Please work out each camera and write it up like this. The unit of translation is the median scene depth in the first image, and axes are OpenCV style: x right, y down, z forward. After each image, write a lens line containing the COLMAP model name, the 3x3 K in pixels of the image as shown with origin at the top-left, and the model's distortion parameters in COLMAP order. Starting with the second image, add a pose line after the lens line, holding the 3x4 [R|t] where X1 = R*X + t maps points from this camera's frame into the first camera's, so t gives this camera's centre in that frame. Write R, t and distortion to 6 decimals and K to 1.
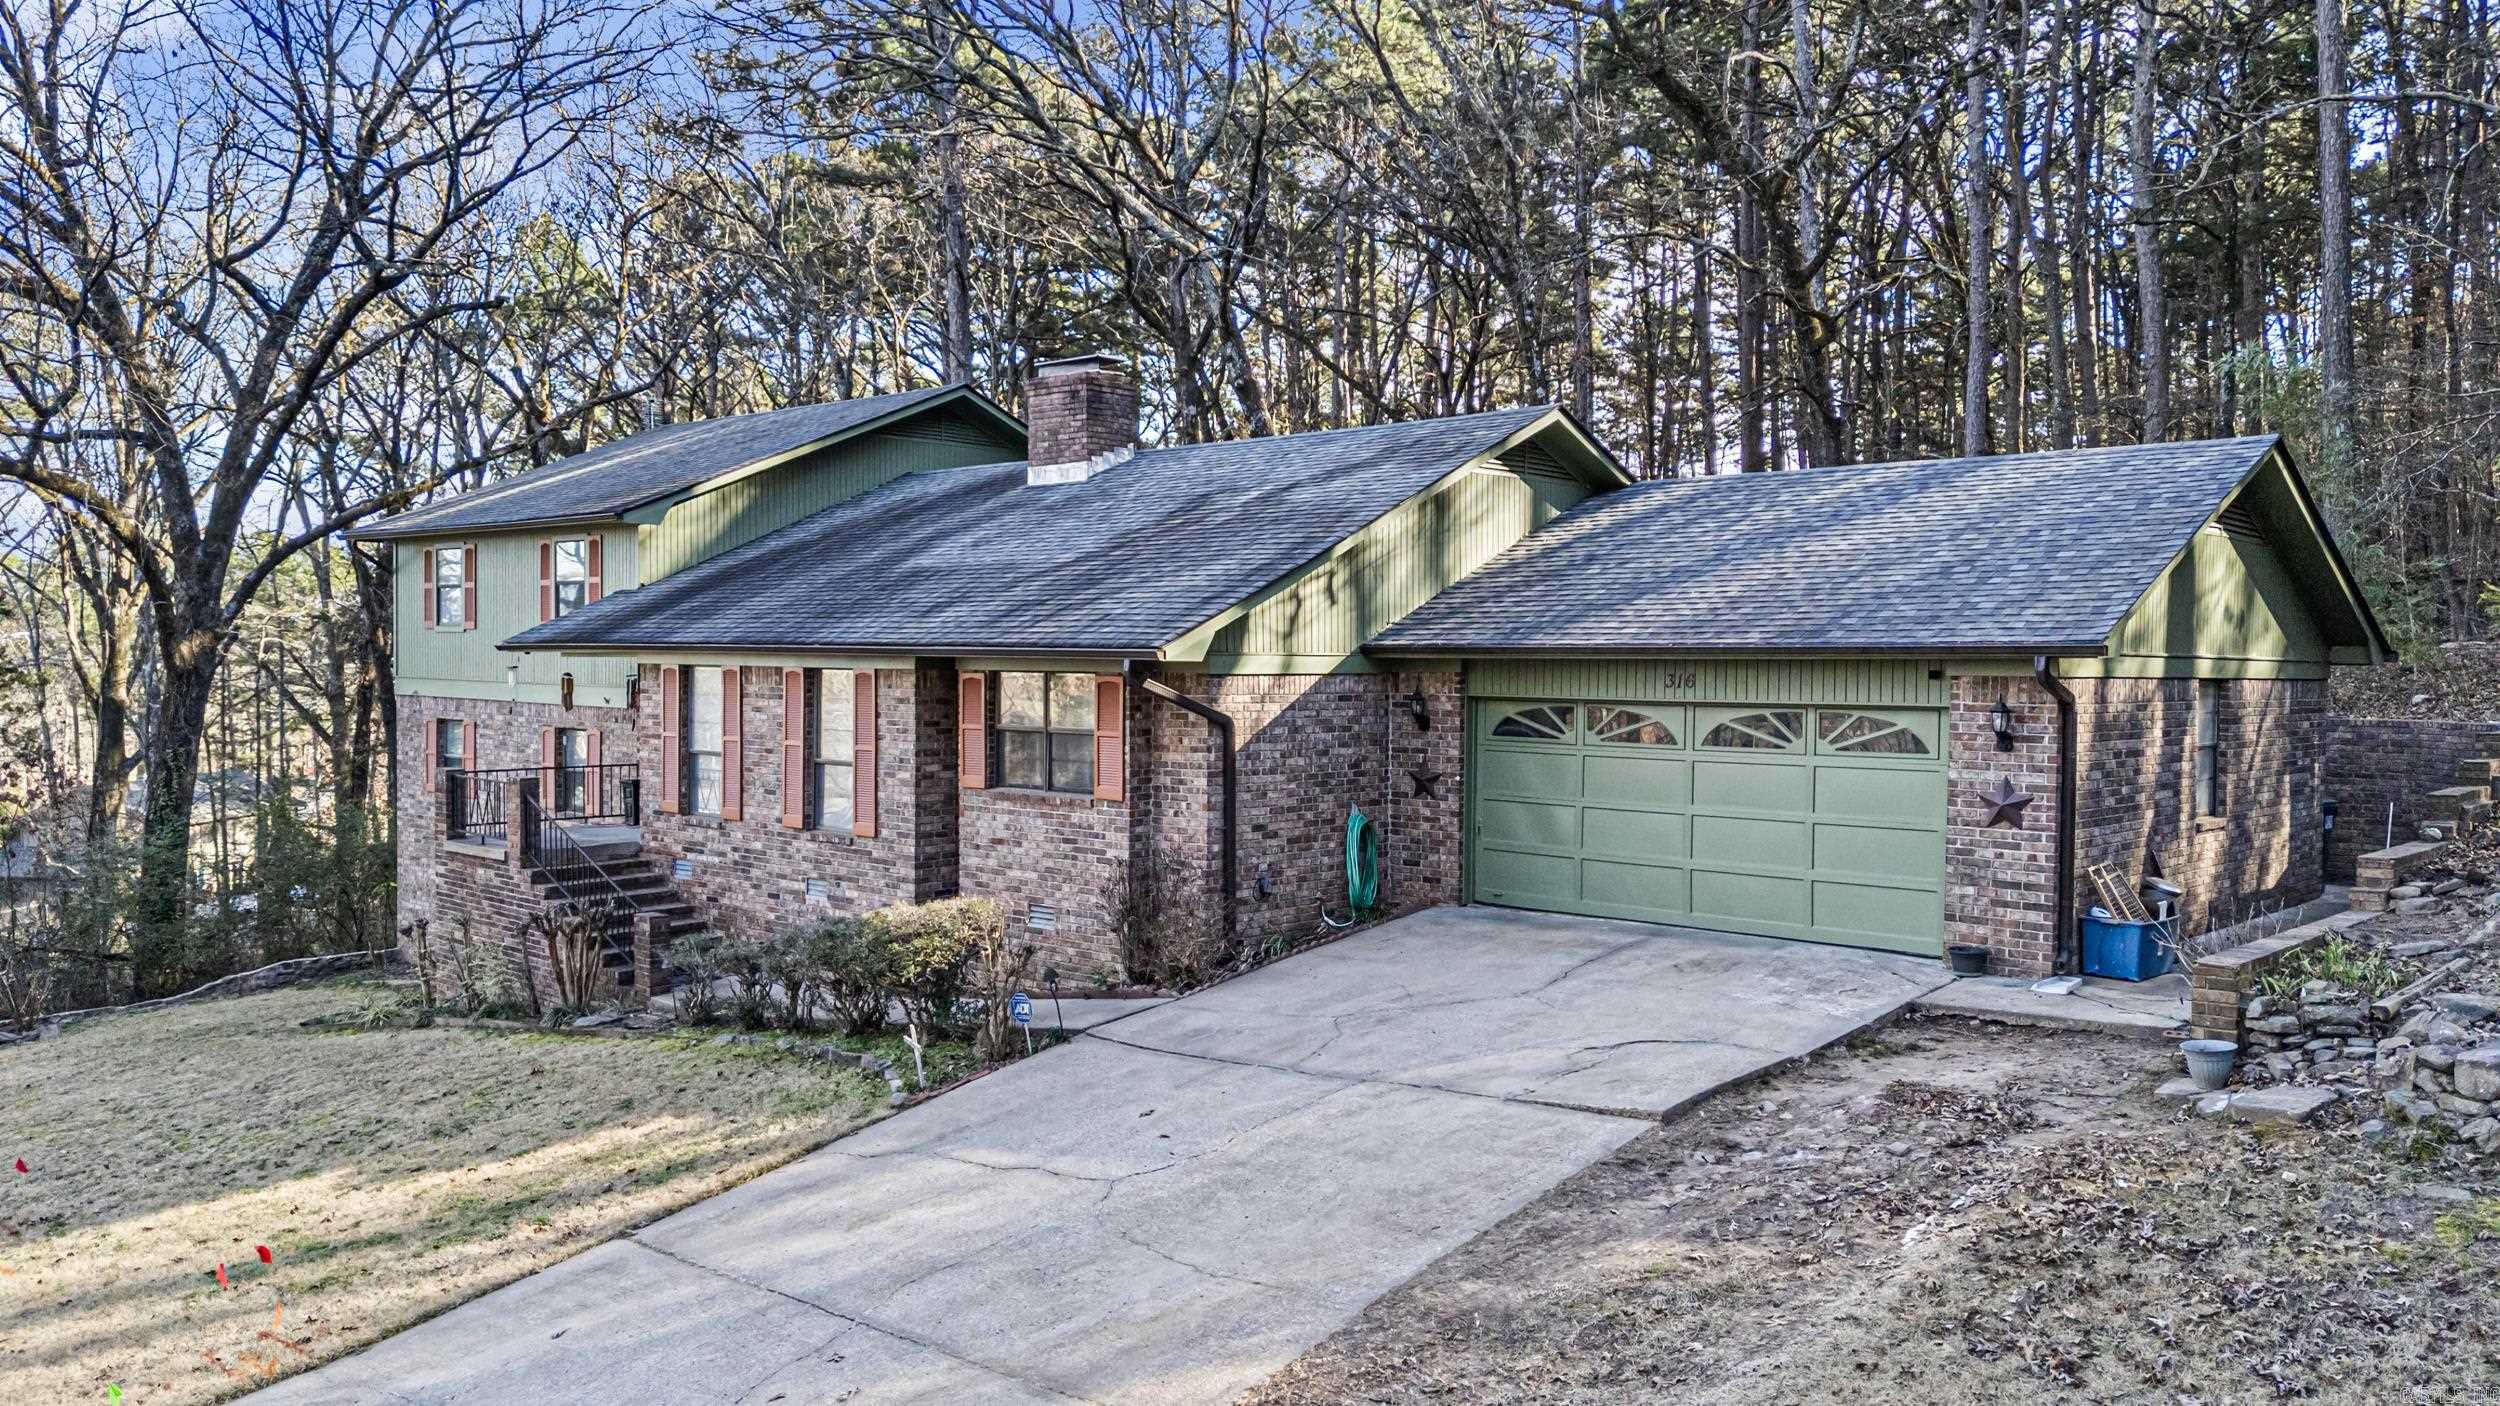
lens RADIAL K [[1784.8, 0, 1250.0], [0, 1784.8, 703.0], [0, 0, 1]] dist [-0.001335, -0.000130]
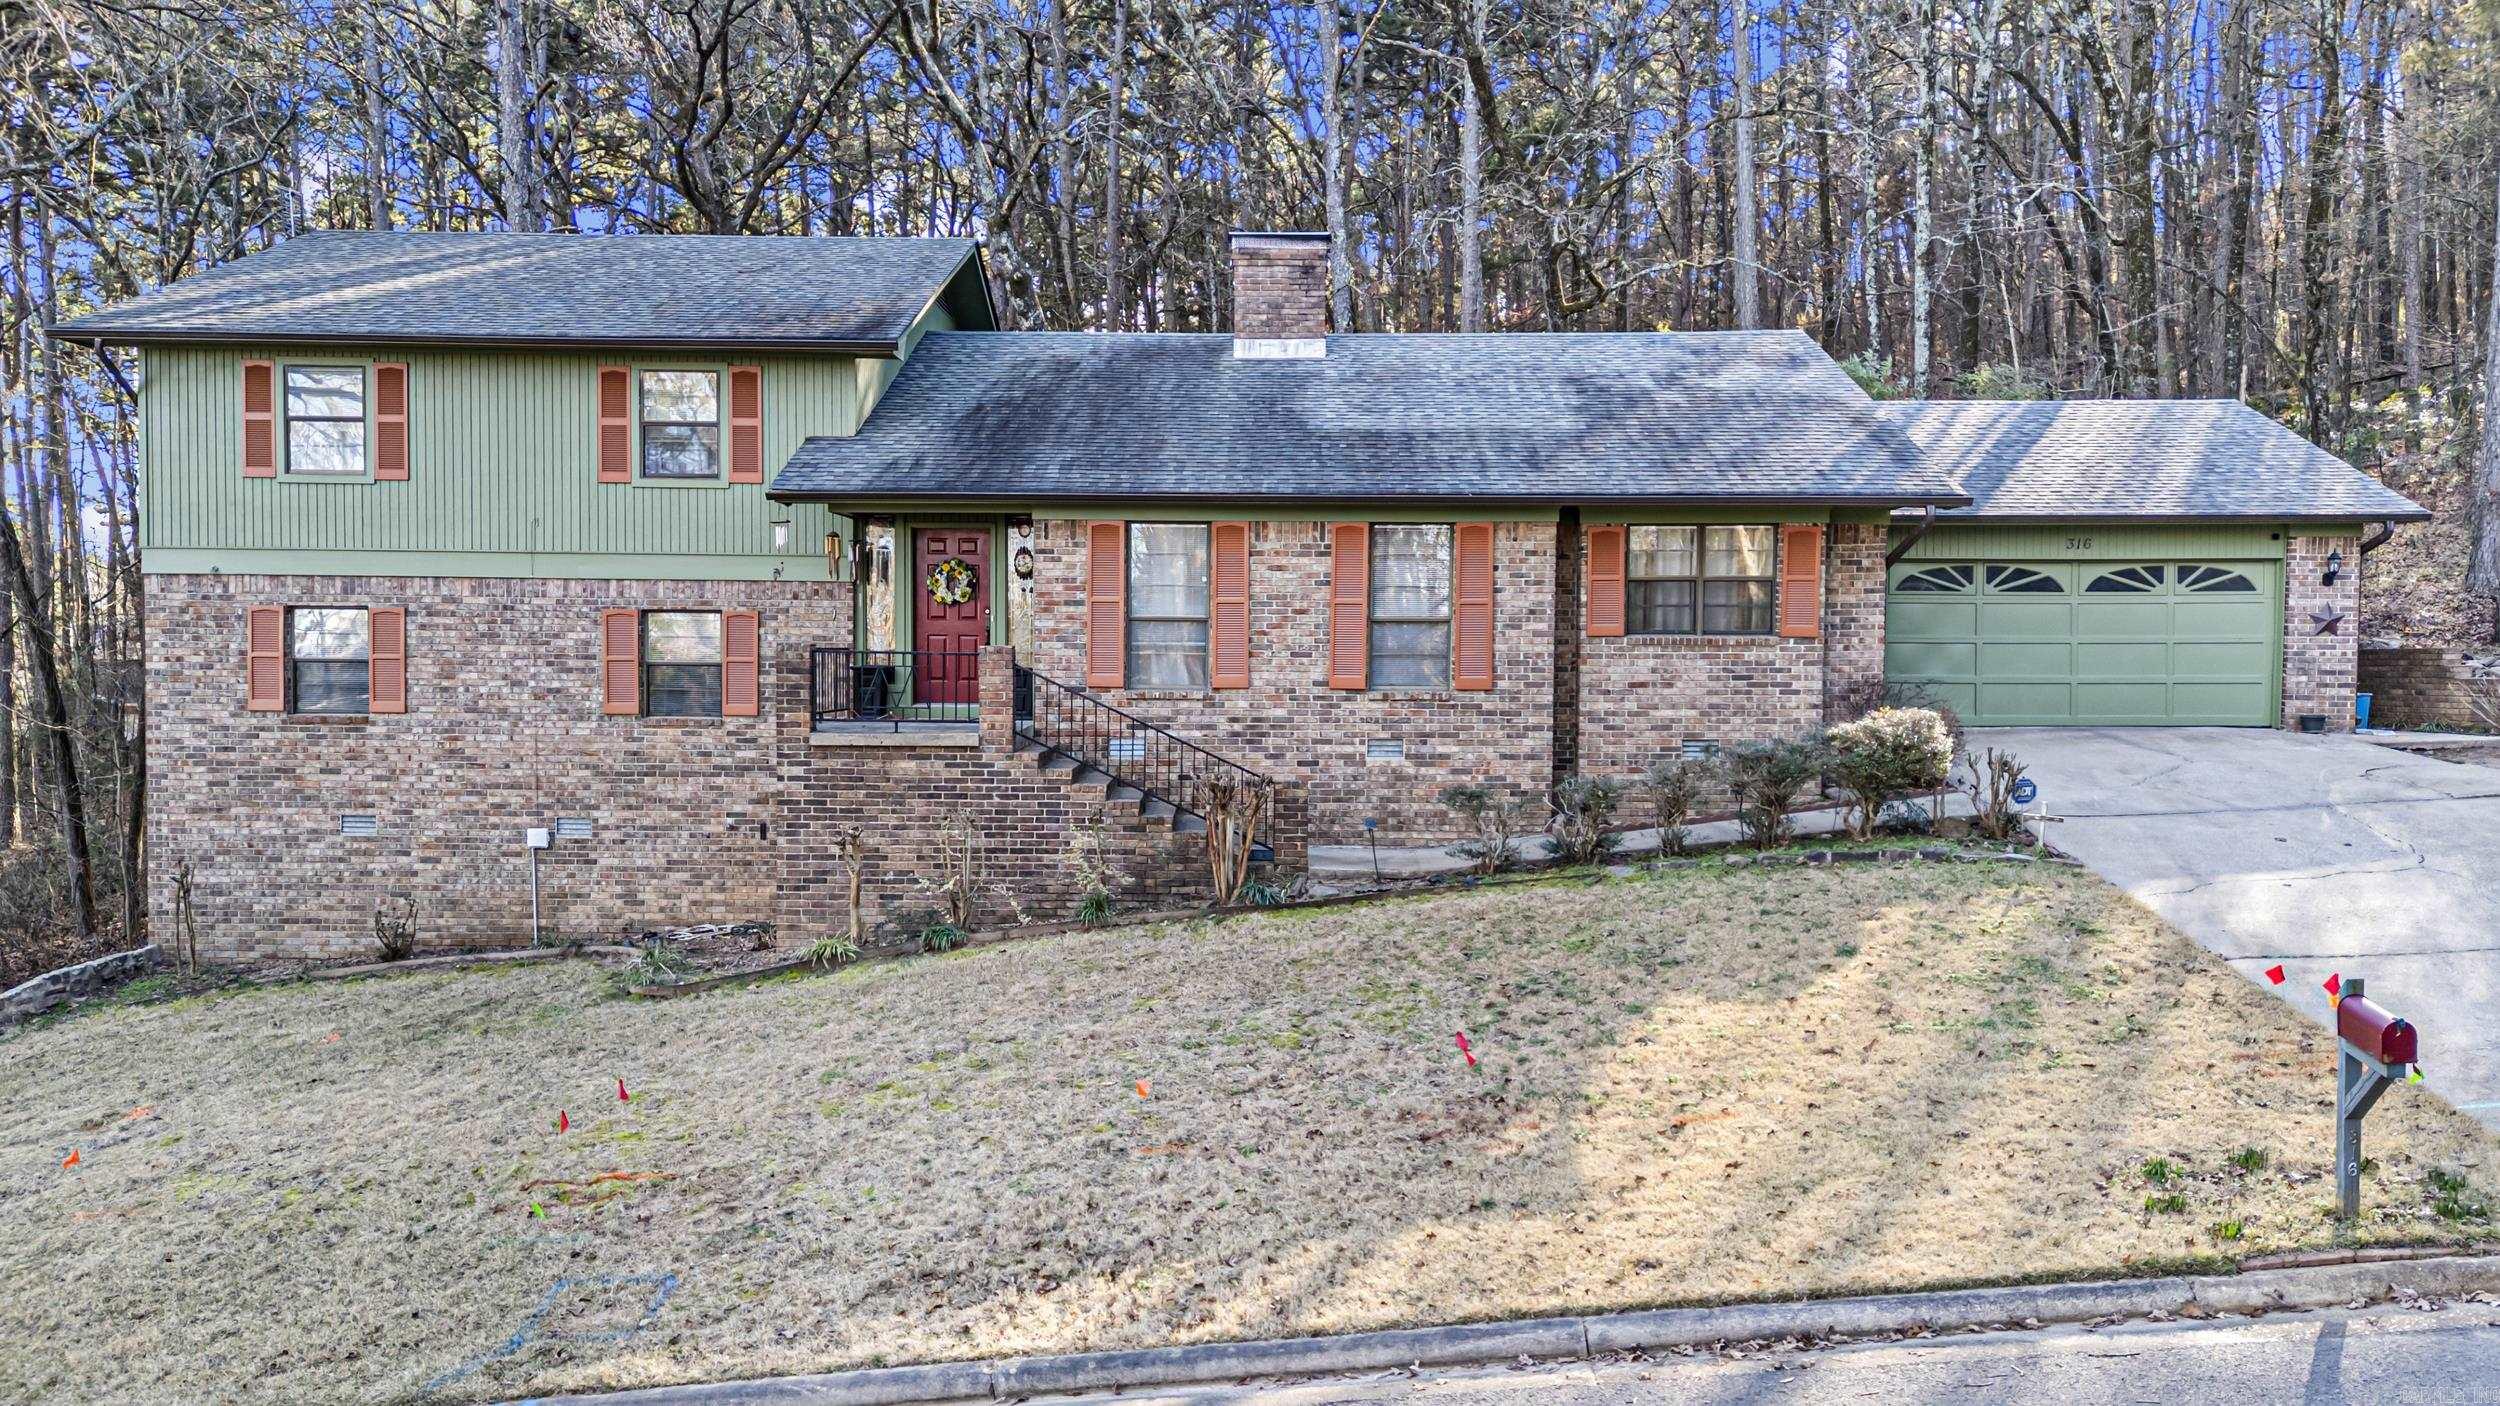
lens RADIAL K [[1784.8, 0, 1250.0], [0, 1784.8, 703.0], [0, 0, 1]] dist [-0.001335, -0.000130]
pose [[0.749507, -0.025792, 0.661494, -1.195299], [0.020370, 0.999666, 0.015897, 0.078255], [-0.661683, 0.001559, 0.749782, 0.424863]]
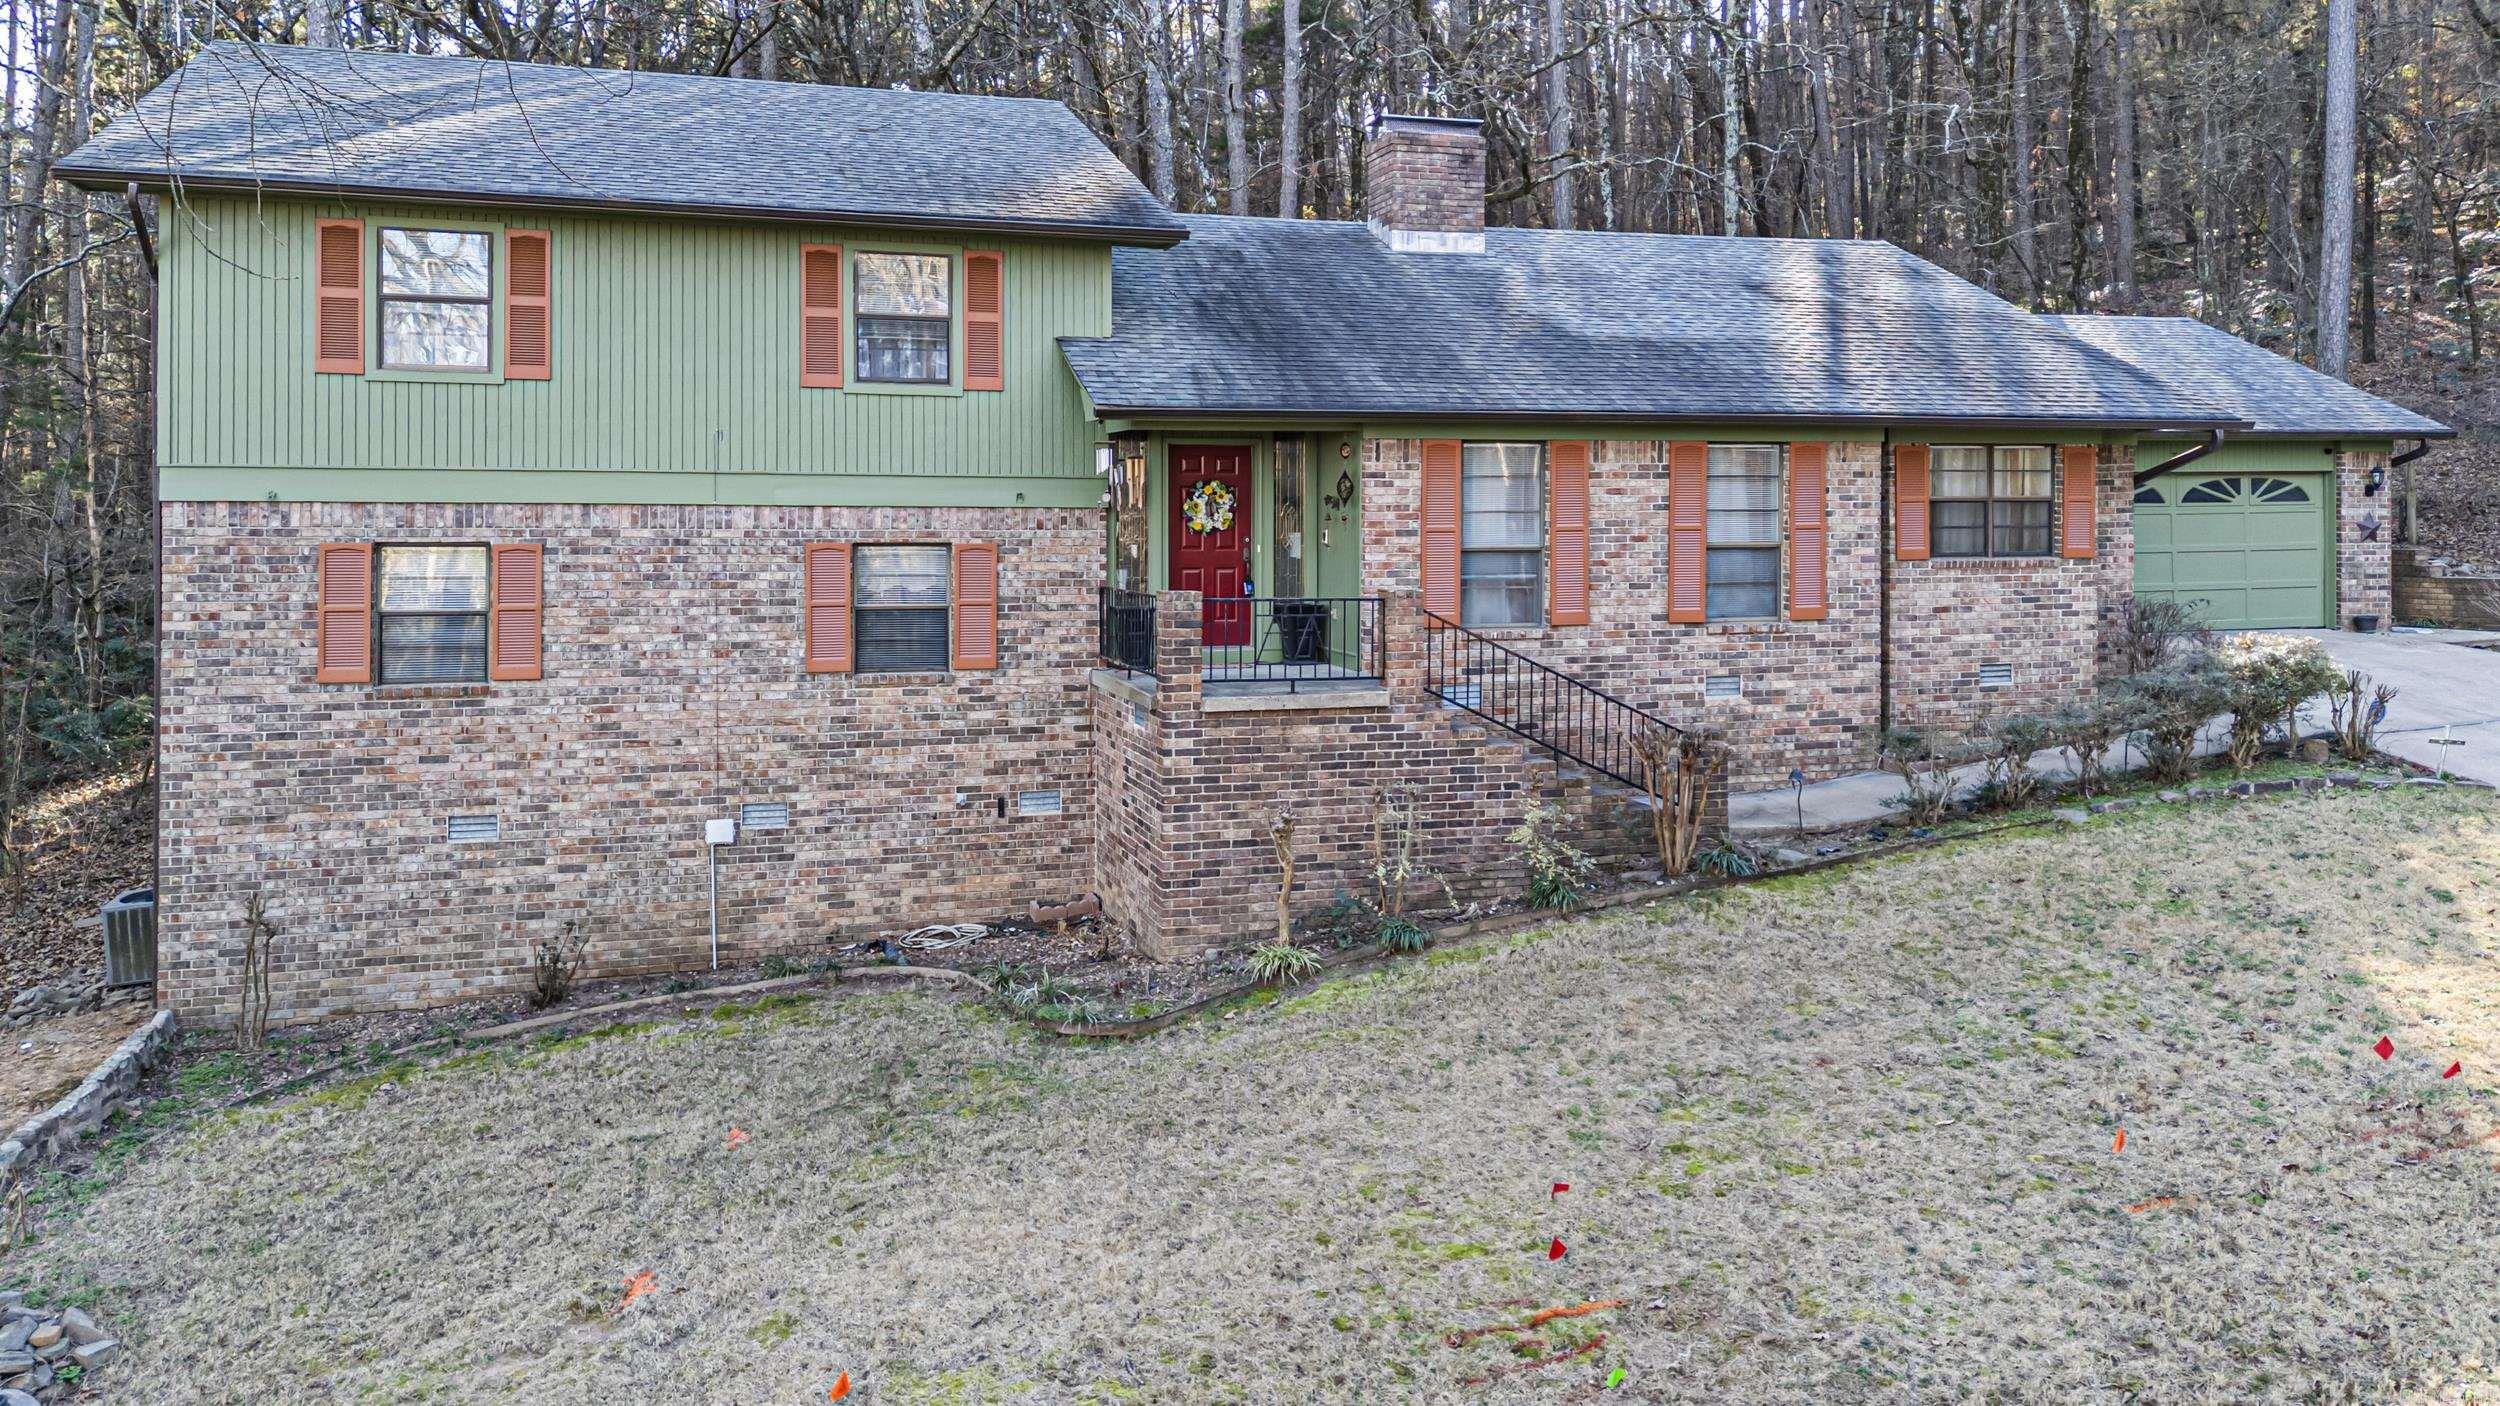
lens RADIAL K [[1847.1, 0, 1215.0], [0, 1847.1, 498.4], [0, 0, 1]] dist [0.008012, -0.004161]
pose [[0.522061, -0.005115, 0.852893, -1.489254], [0.031189, 0.999428, -0.013097, 0.016763], [-0.852338, 0.033438, 0.521921, 0.936974]]
